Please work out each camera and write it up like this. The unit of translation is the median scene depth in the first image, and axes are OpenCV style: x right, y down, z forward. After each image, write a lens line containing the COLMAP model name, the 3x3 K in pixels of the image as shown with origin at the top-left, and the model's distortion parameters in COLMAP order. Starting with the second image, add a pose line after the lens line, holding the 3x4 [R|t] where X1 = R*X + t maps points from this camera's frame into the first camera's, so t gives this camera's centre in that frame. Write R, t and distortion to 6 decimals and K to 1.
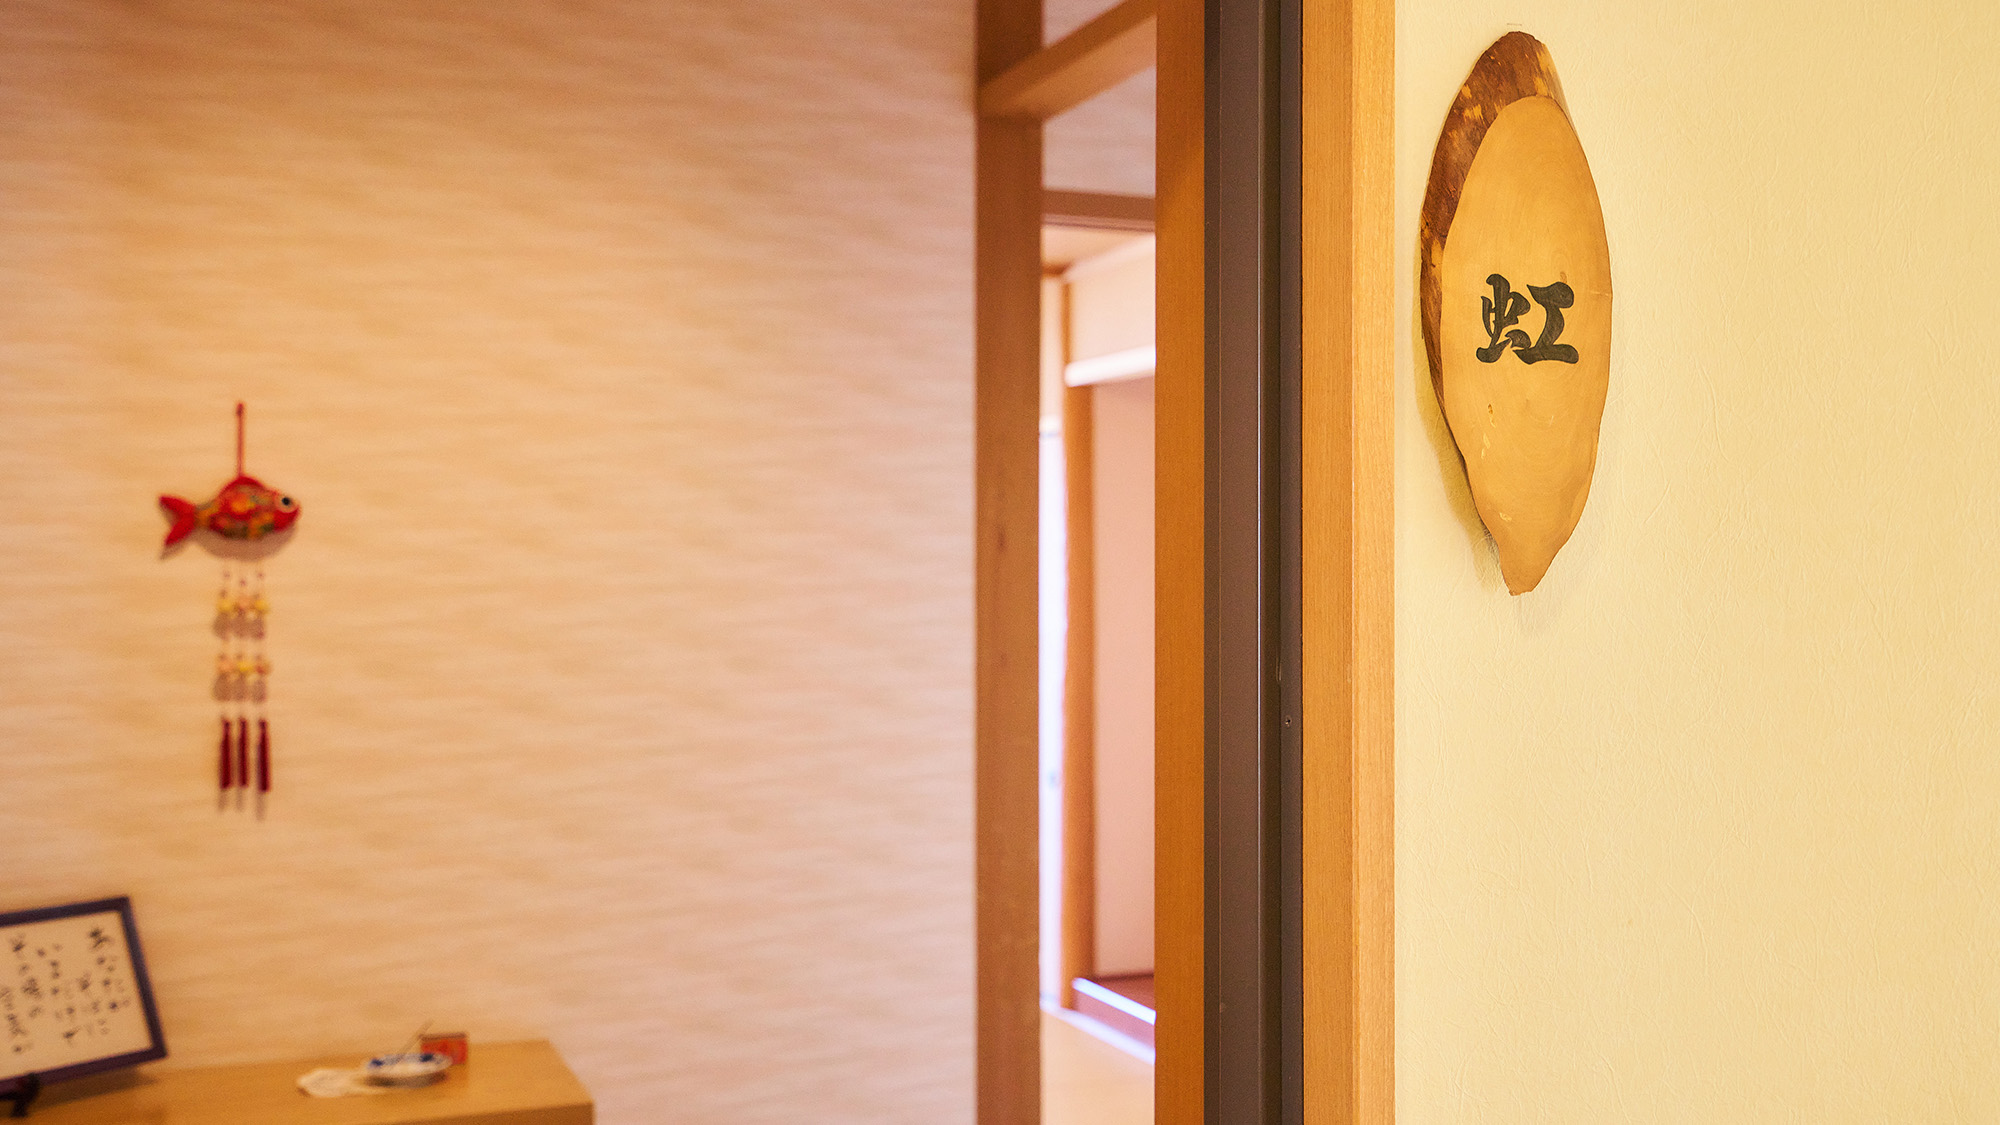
lens RADIAL K [[2052.4, 0, 1007.9], [0, 2052.4, 566.2], [0, 0, 1]] dist [0.051190, 0.000000]
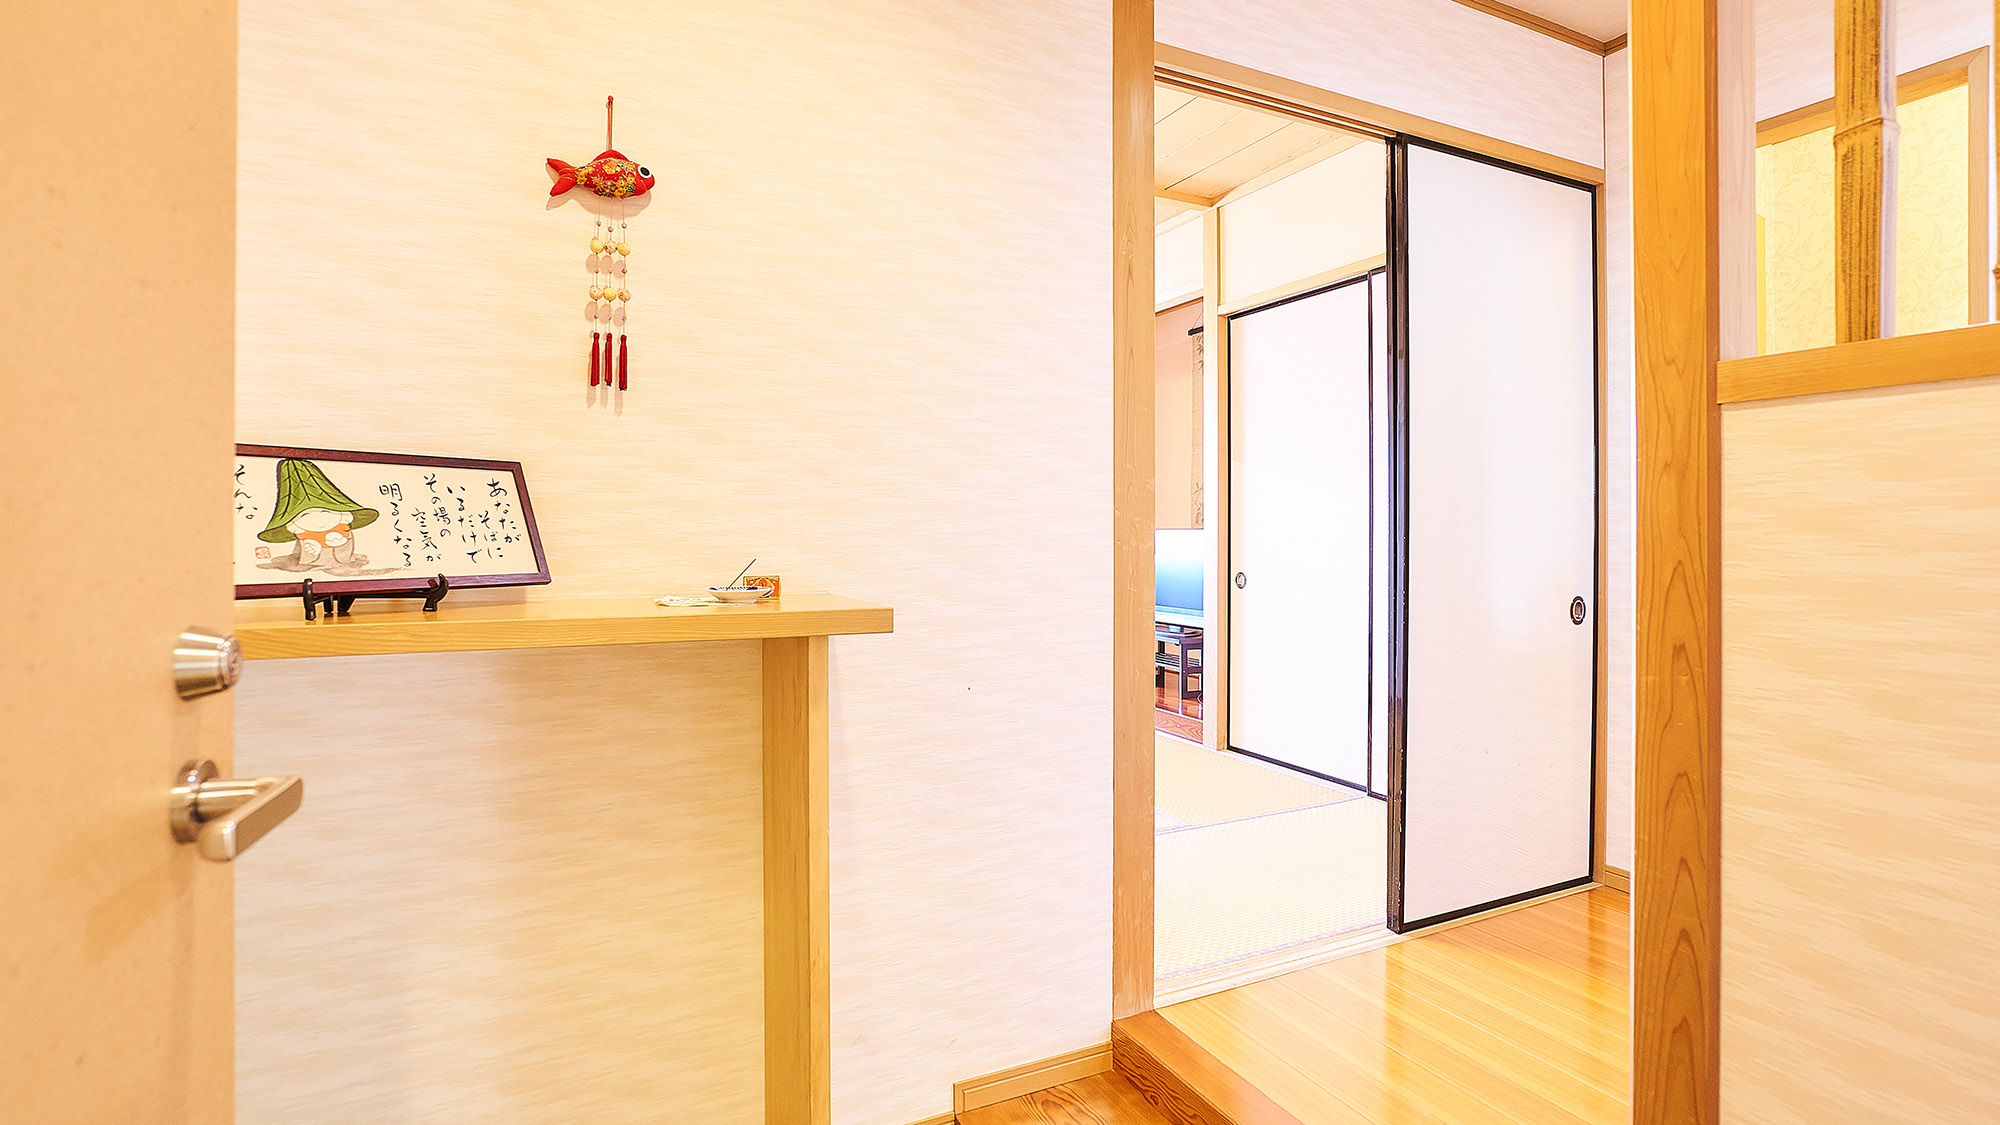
lens RADIAL K [[960.0, 0, 1010.5], [0, 960.0, 514.6], [0, 0, 1]] dist [-0.026068, 0.017615]
pose [[0.996215, 0.003261, 0.086860, -0.168509], [-0.001101, 0.999689, -0.024900, 0.204464], [-0.086915, 0.024710, 0.995909, 0.376903]]
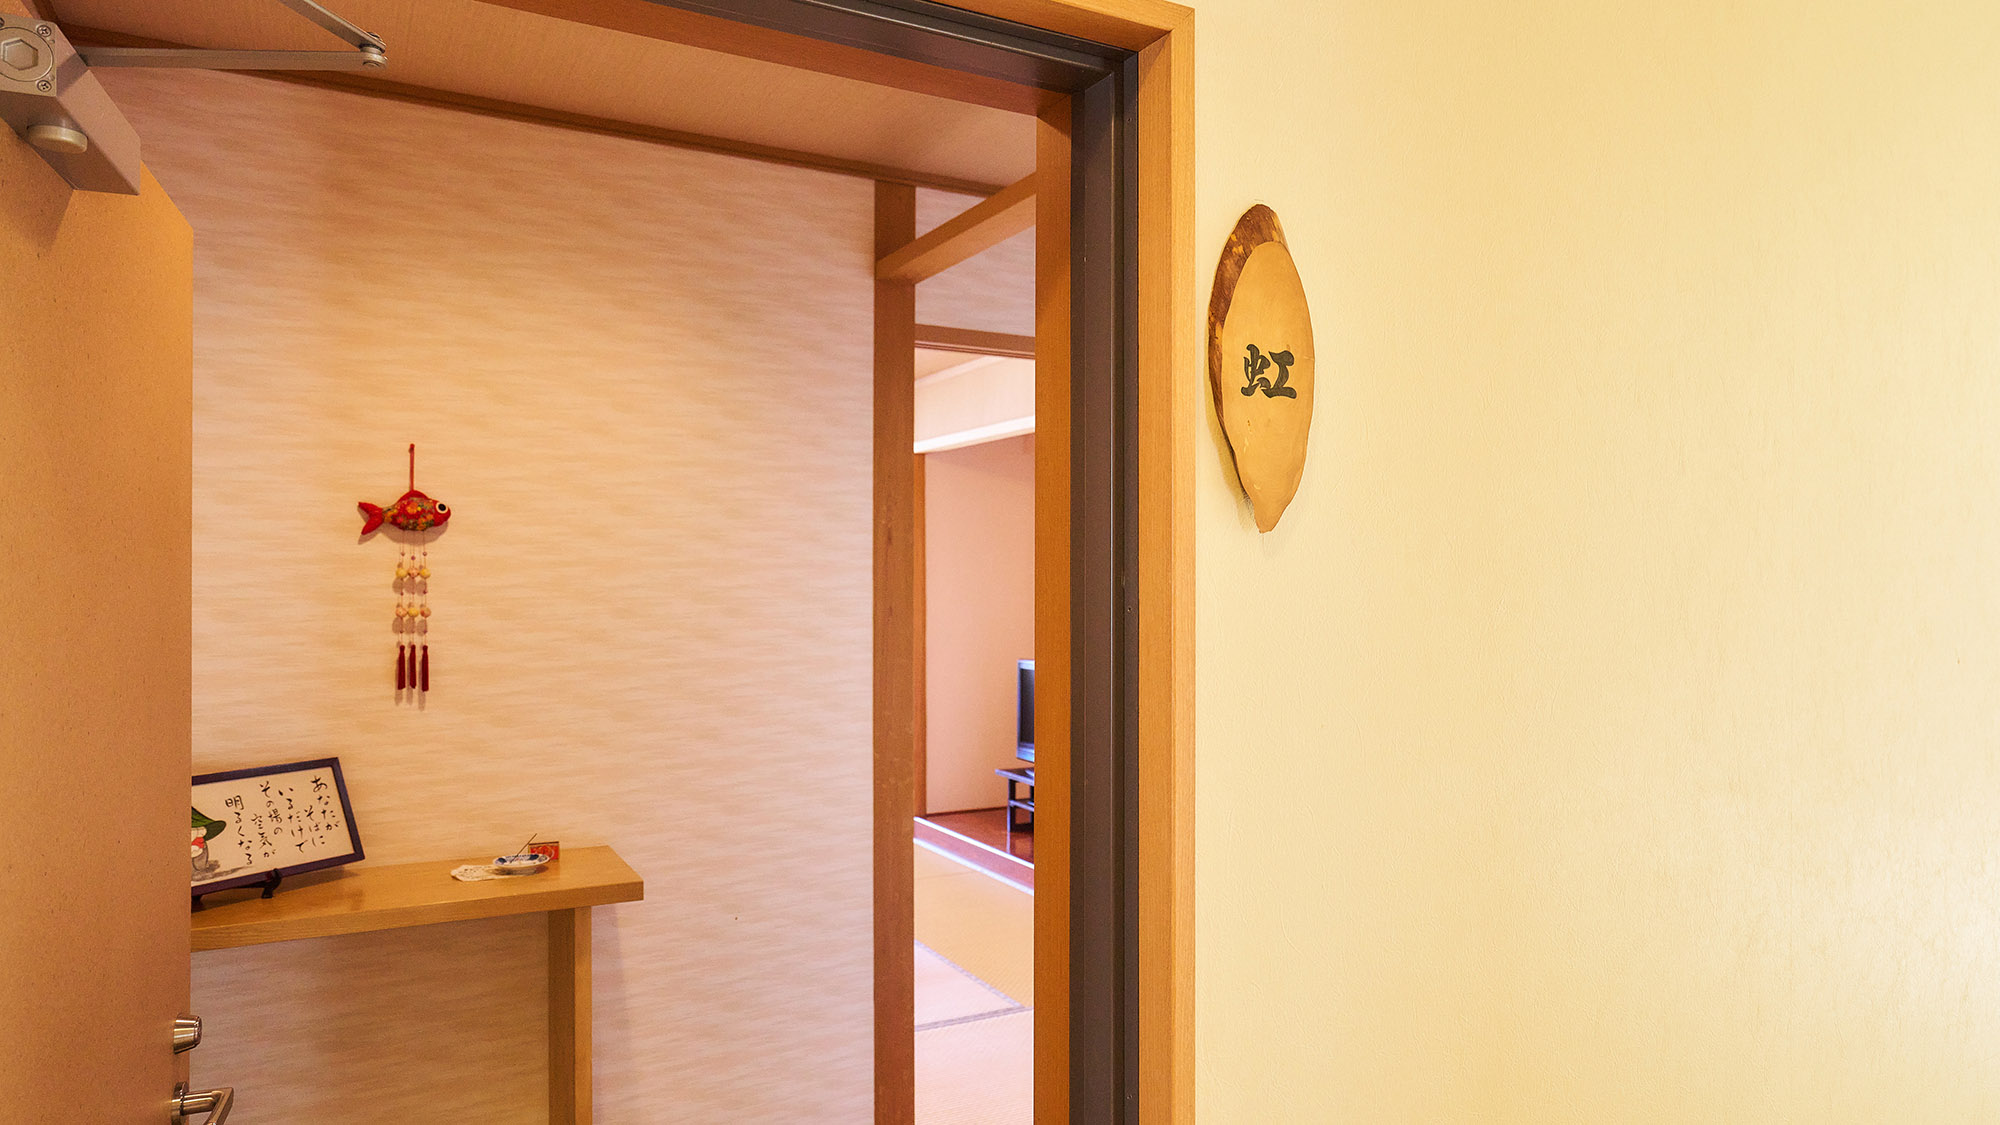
lens RADIAL K [[1246.6, 0, 994.5], [0, 1246.6, 568.1], [0, 0, 1]] dist [0.015581, 0.006074]
pose [[0.993491, 0.002862, 0.113871, -0.038104], [-0.002085, 0.999974, -0.006938, 0.021215], [-0.113888, 0.006655, 0.993471, 0.000963]]
